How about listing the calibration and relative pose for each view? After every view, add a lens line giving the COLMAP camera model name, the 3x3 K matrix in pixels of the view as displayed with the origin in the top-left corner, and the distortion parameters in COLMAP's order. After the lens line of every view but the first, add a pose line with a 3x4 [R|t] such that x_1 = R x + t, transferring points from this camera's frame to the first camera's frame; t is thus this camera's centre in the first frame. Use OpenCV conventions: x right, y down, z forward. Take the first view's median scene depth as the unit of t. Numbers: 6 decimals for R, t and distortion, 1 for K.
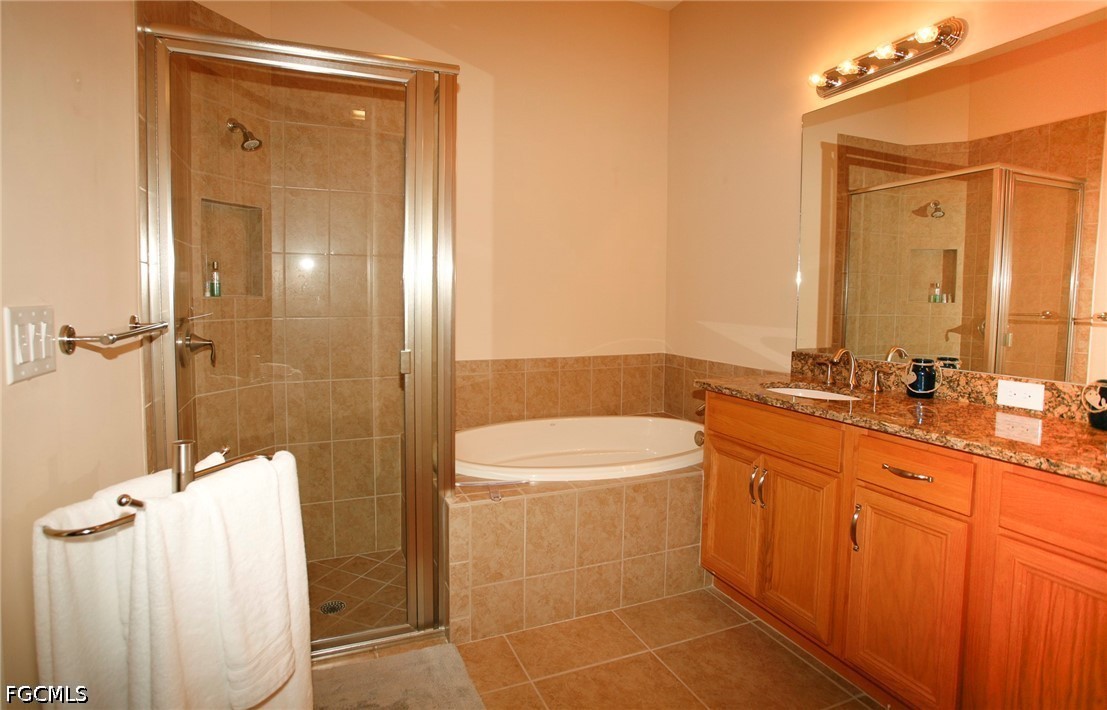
lens RADIAL K [[573.1, 0, 551.7], [0, 573.1, 320.6], [0, 0, 1]] dist [-0.073427, 0.032929]
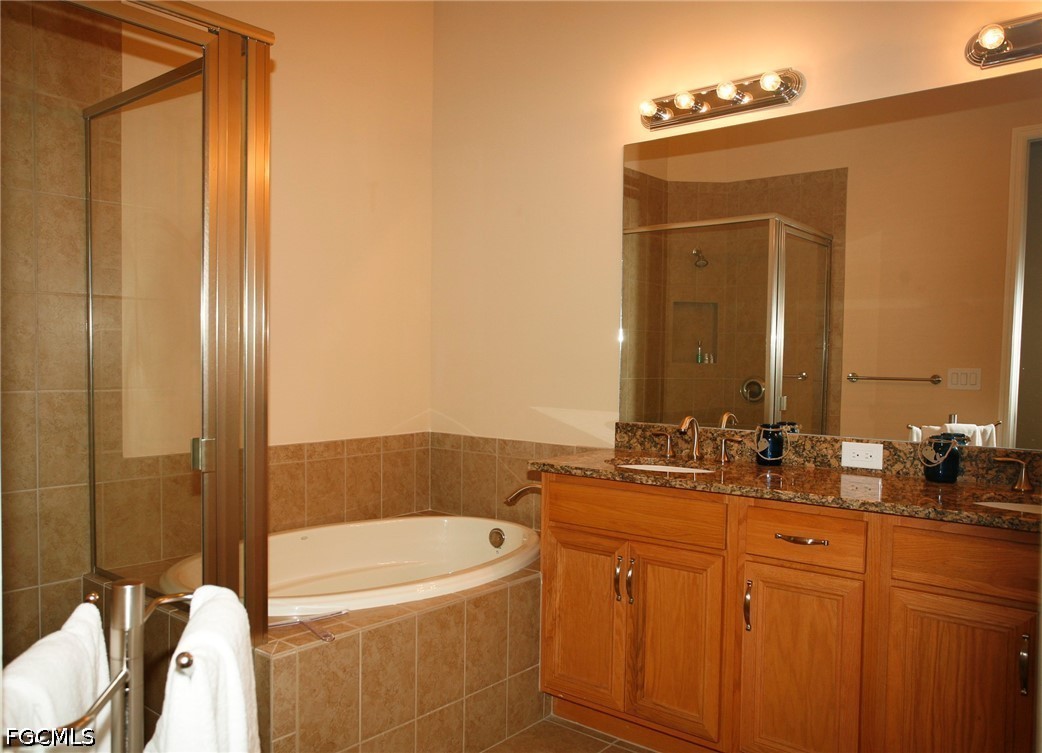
lens RADIAL K [[821.4, 0, 521.0], [0, 821.4, 376.5], [0, 0, 1]] dist [-0.077462, 0.125820]
pose [[0.890223, -0.010334, 0.455408, -0.335757], [0.017285, 0.999789, -0.011103, -0.003948], [-0.455197, 0.017756, 0.890214, -0.039445]]
